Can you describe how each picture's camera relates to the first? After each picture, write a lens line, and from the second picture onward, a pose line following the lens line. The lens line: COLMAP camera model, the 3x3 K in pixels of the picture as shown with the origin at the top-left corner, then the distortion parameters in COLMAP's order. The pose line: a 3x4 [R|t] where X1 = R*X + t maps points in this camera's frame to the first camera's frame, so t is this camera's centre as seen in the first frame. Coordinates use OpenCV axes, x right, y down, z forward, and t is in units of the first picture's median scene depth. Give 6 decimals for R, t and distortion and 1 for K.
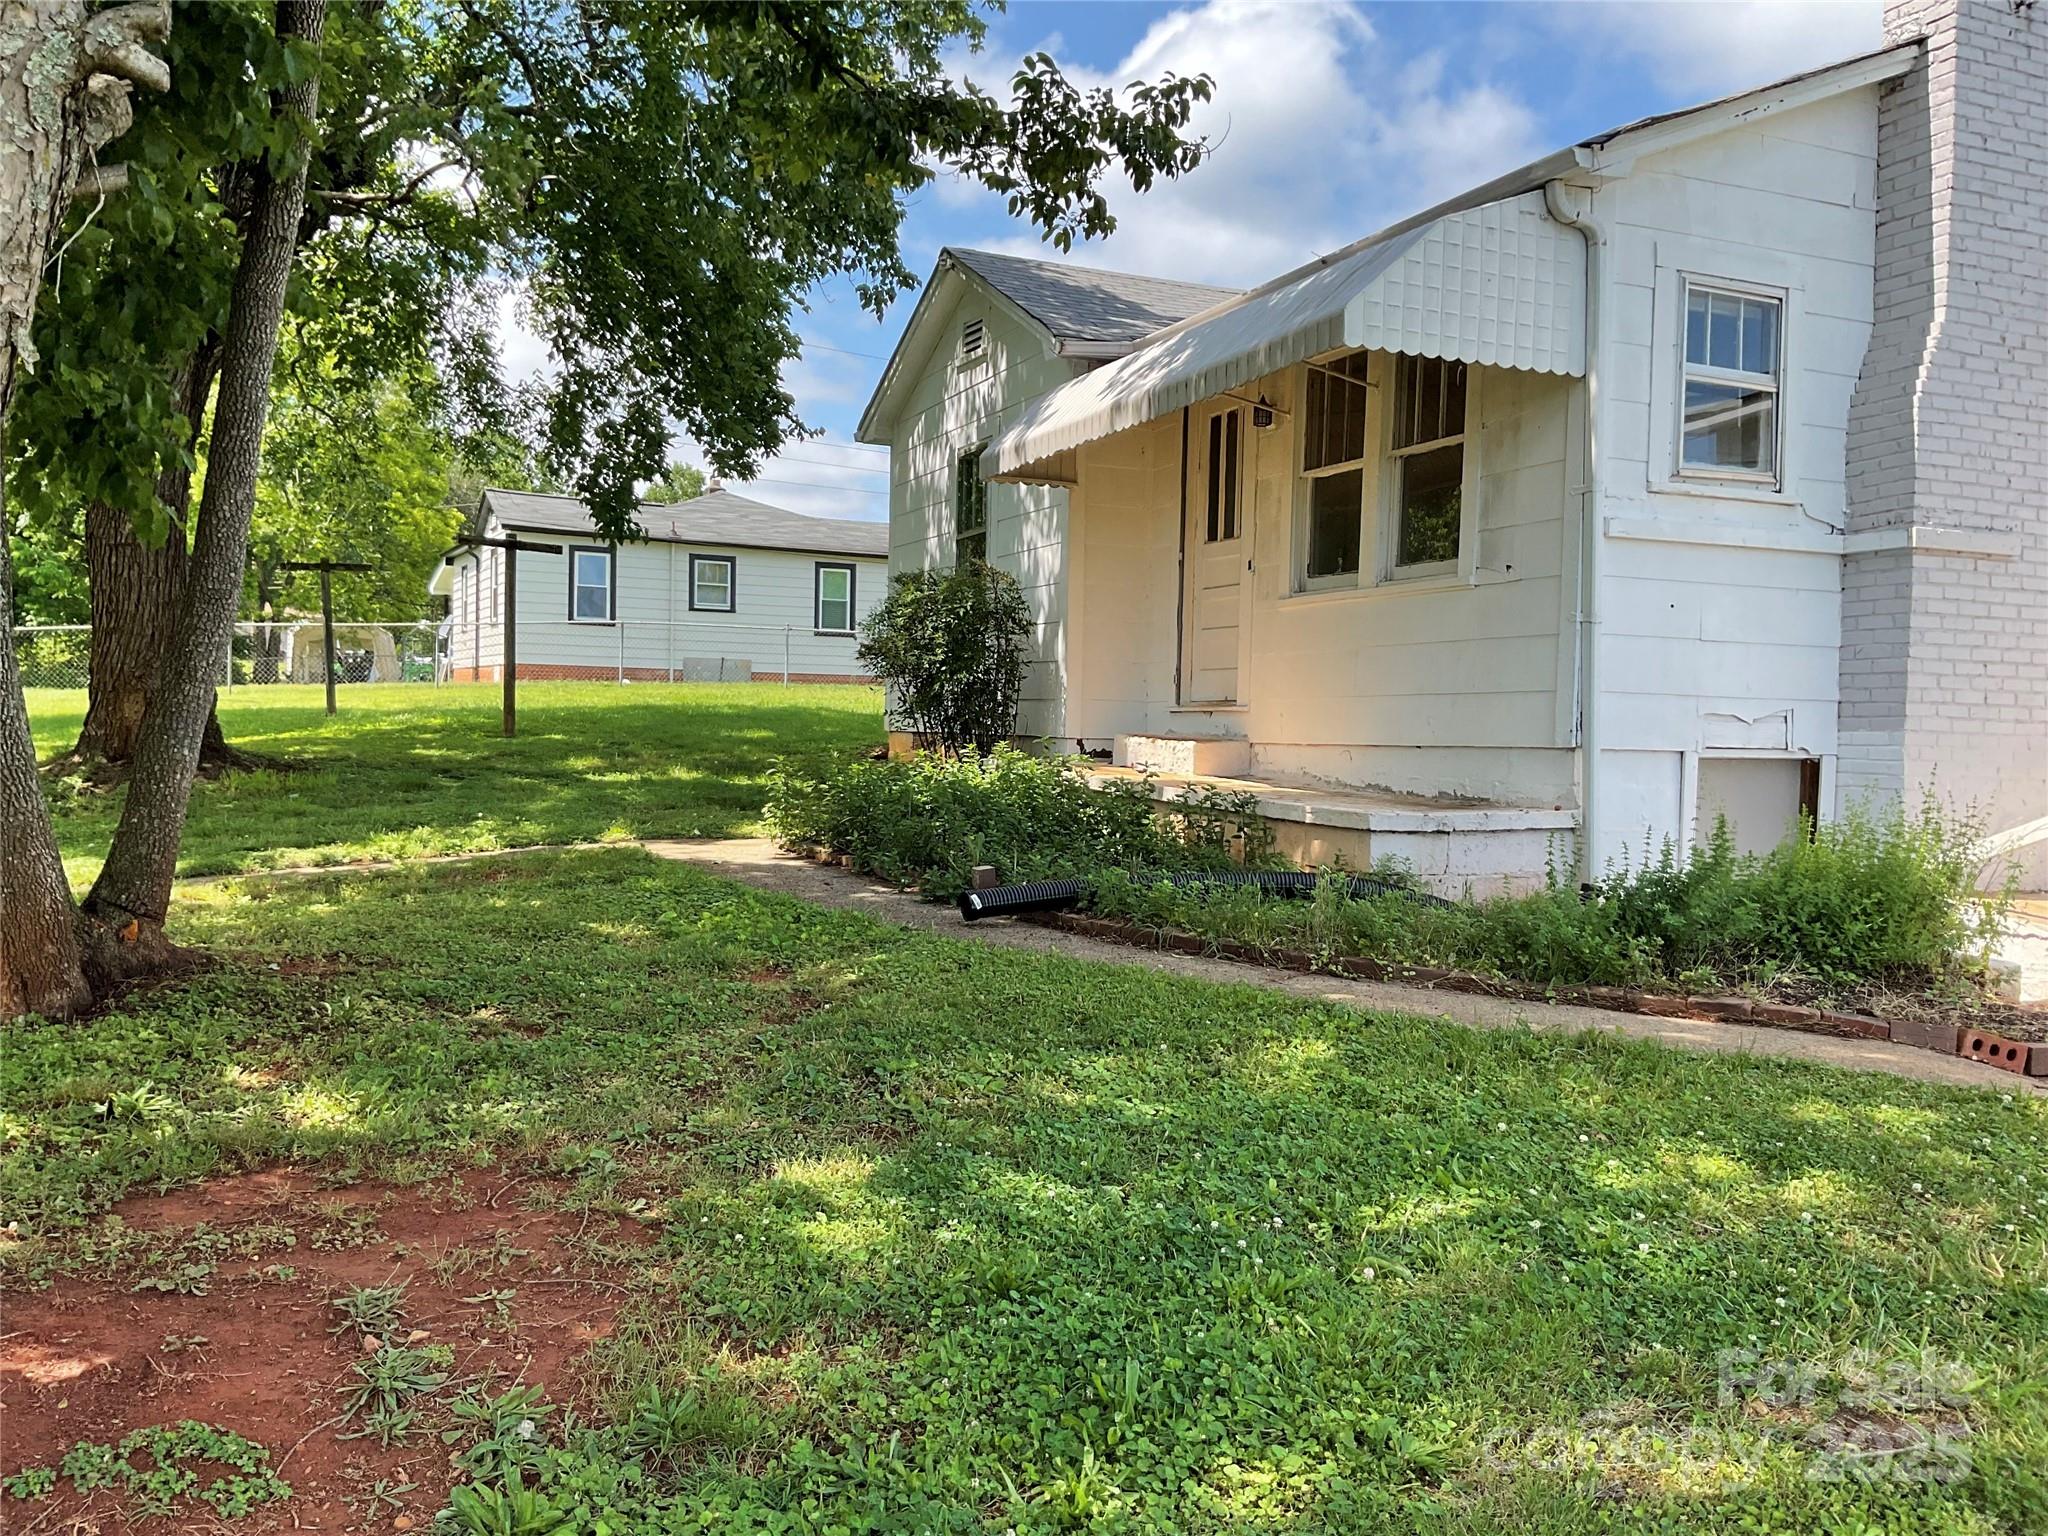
lens RADIAL K [[1687.5, 0, 990.7], [0, 1687.5, 772.4], [0, 0, 1]] dist [0.068215, -0.133812]
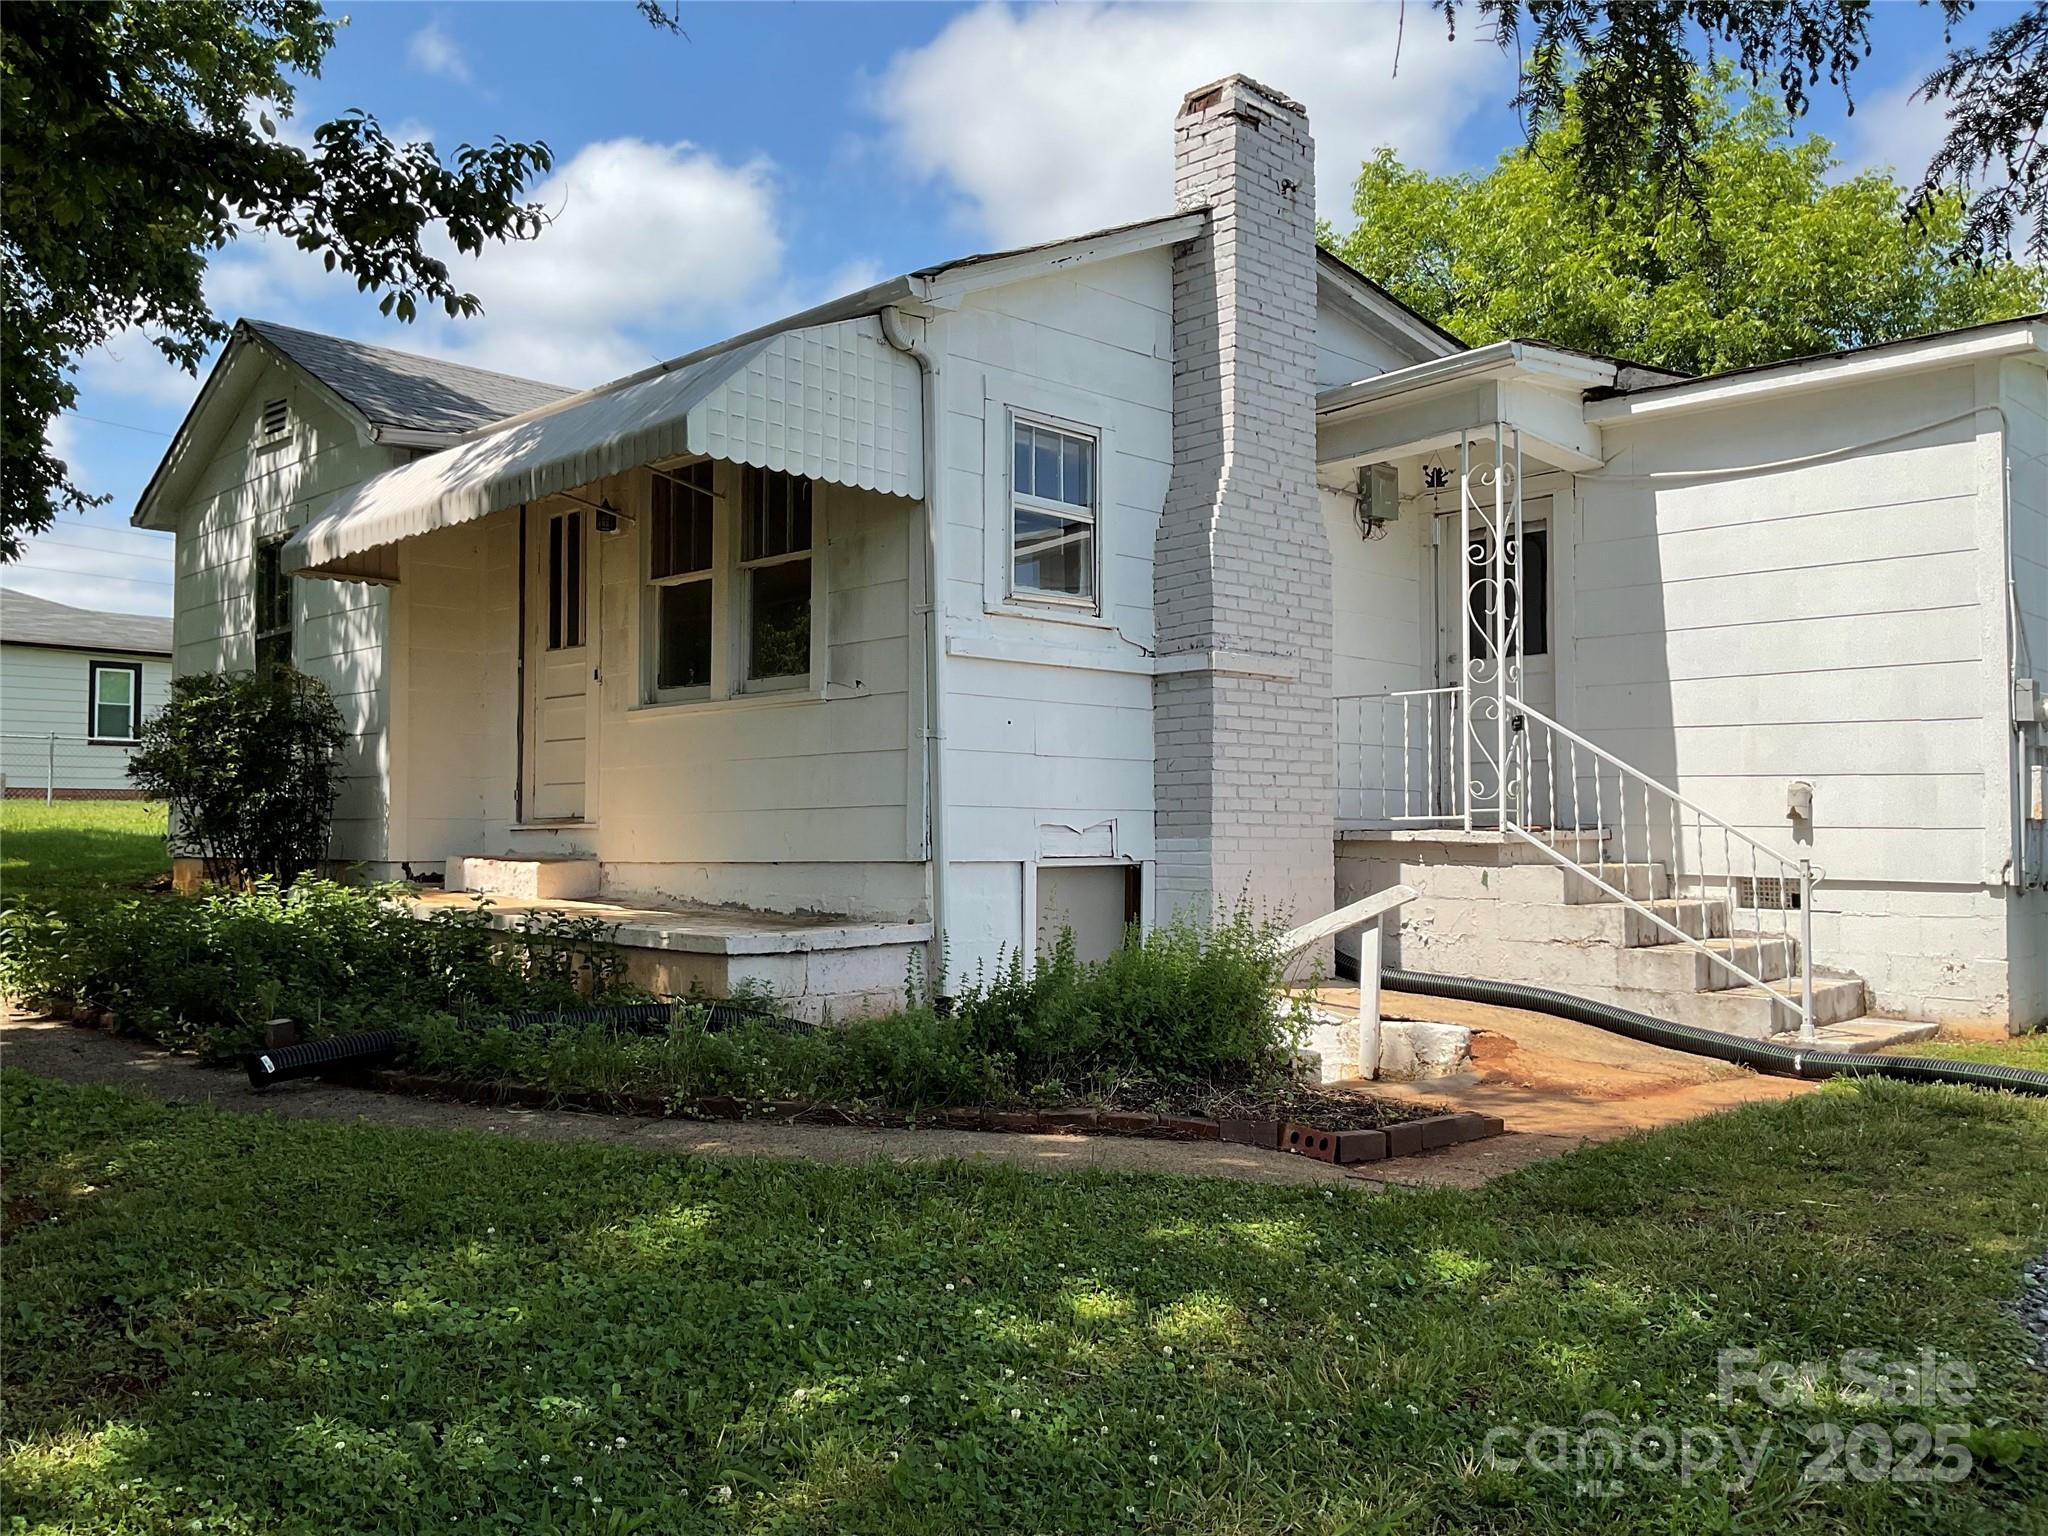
lens RADIAL K [[1687.5, 0, 1035.1], [0, 1687.5, 763.5], [0, 0, 1]] dist [0.068215, -0.133812]
pose [[0.921126, -0.005809, 0.389222, 0.014475], [0.032404, 0.997562, -0.061800, -0.008864], [-0.387914, 0.069538, 0.919069, 0.051301]]
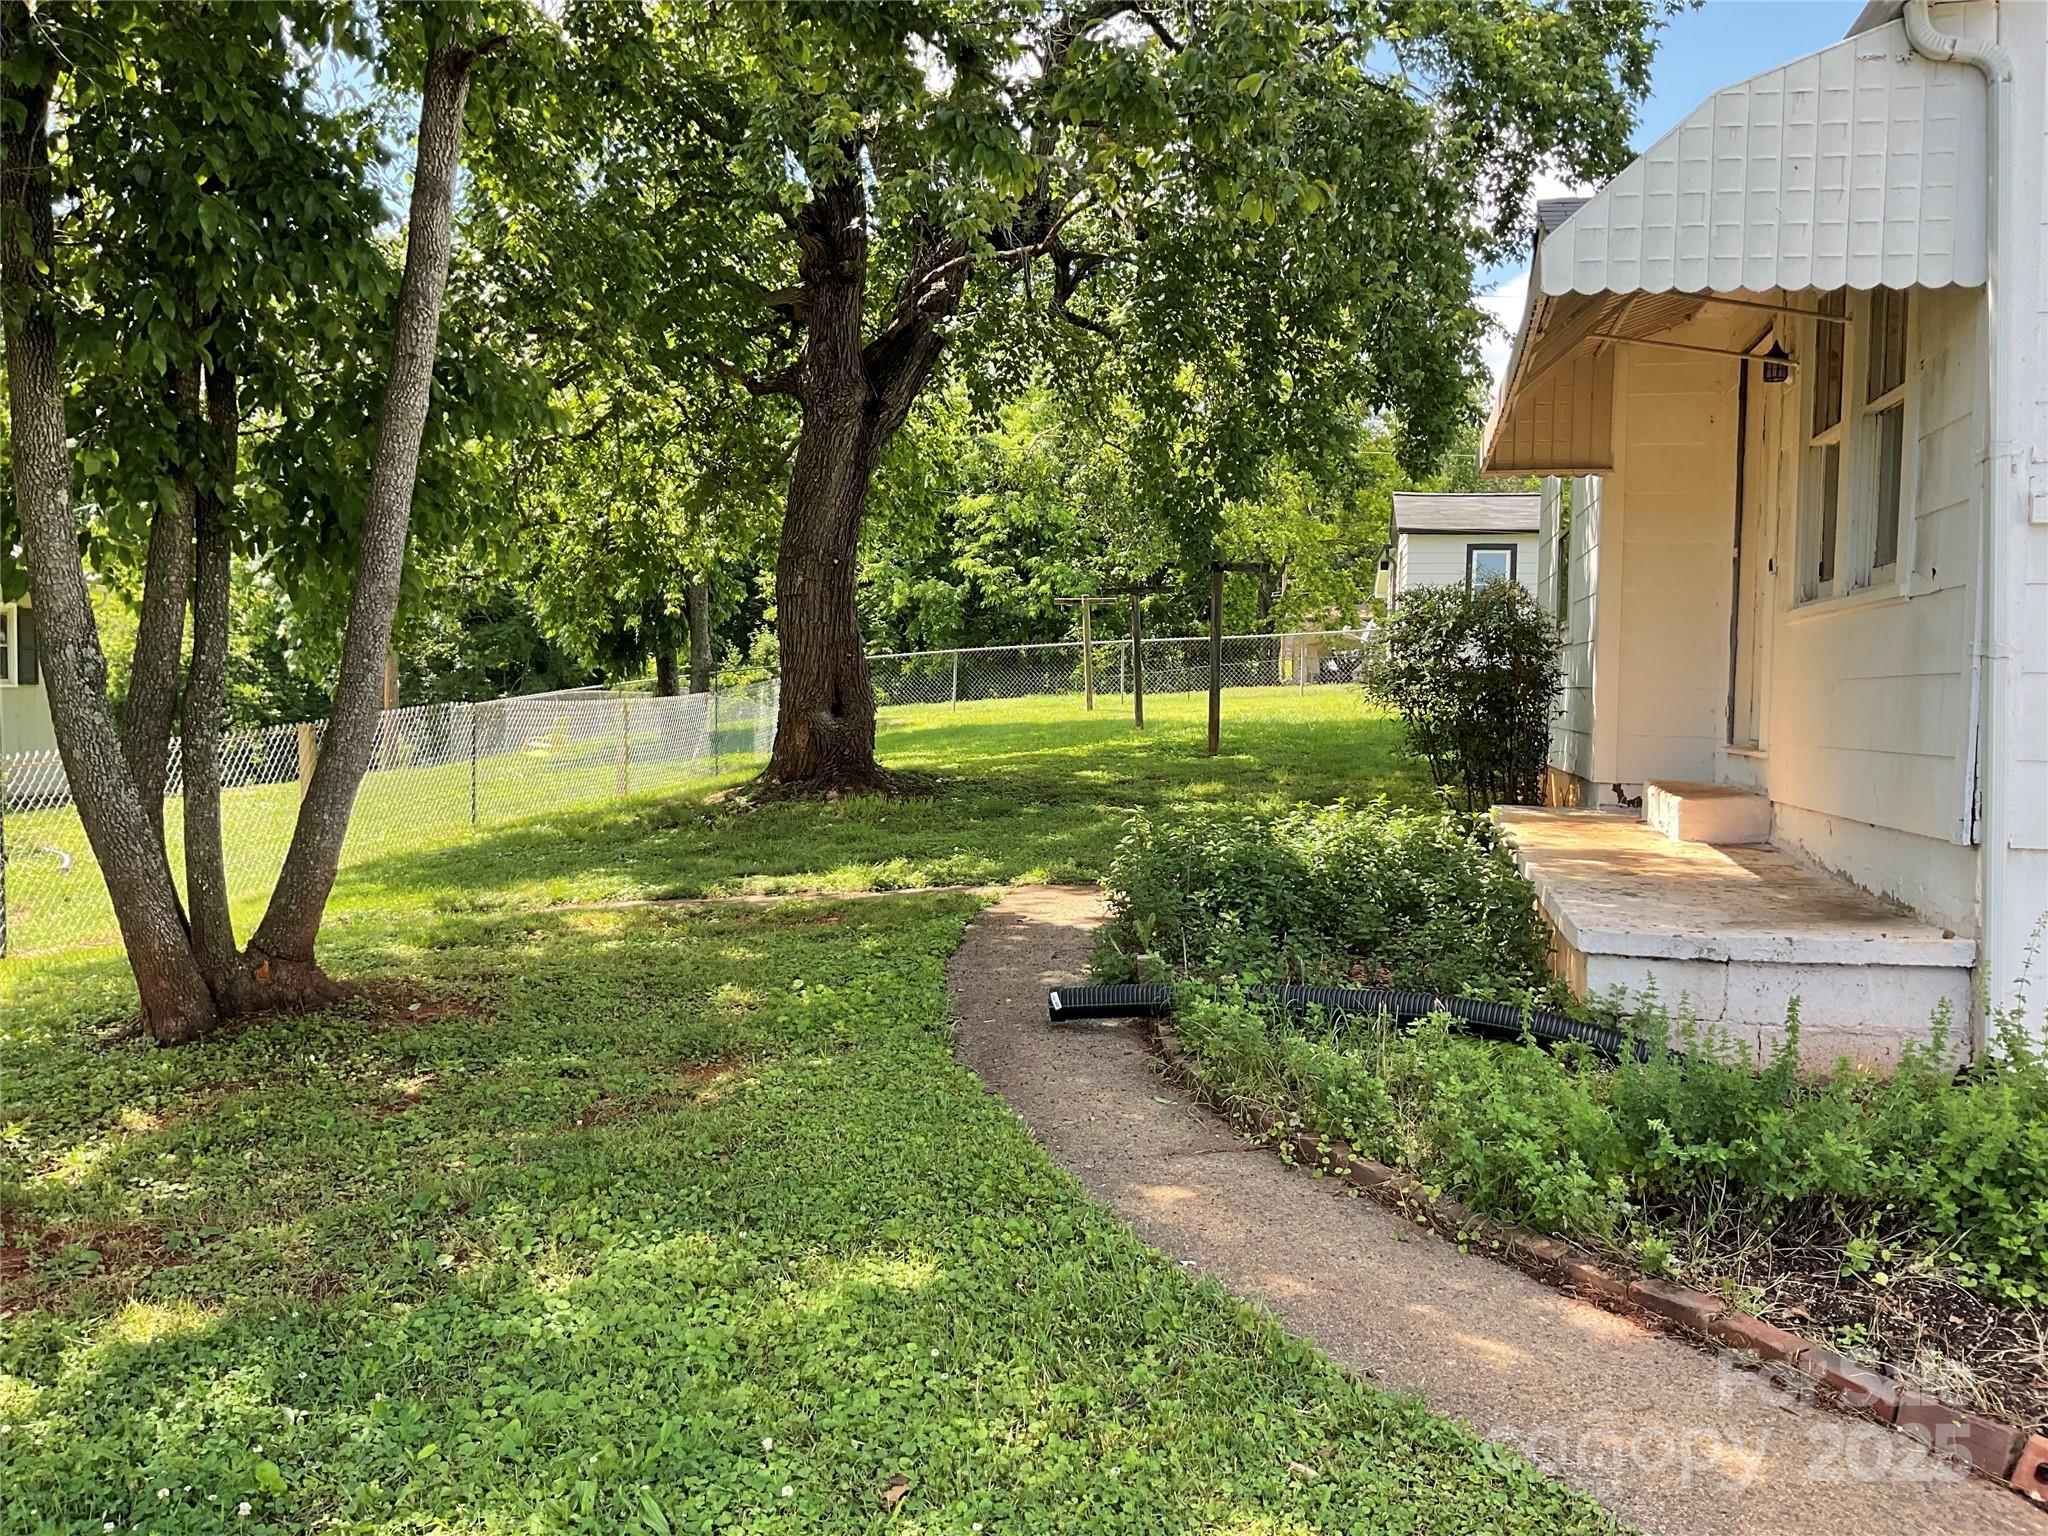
lens RADIAL K [[1687.5, 0, 1028.4], [0, 1687.5, 756.8], [0, 0, 1]] dist [0.068215, -0.133812]
pose [[0.815133, 0.014351, -0.579096, 0.461278], [-0.014849, 0.999882, 0.003878, -0.050060], [0.579083, 0.005438, 0.815250, 0.268825]]
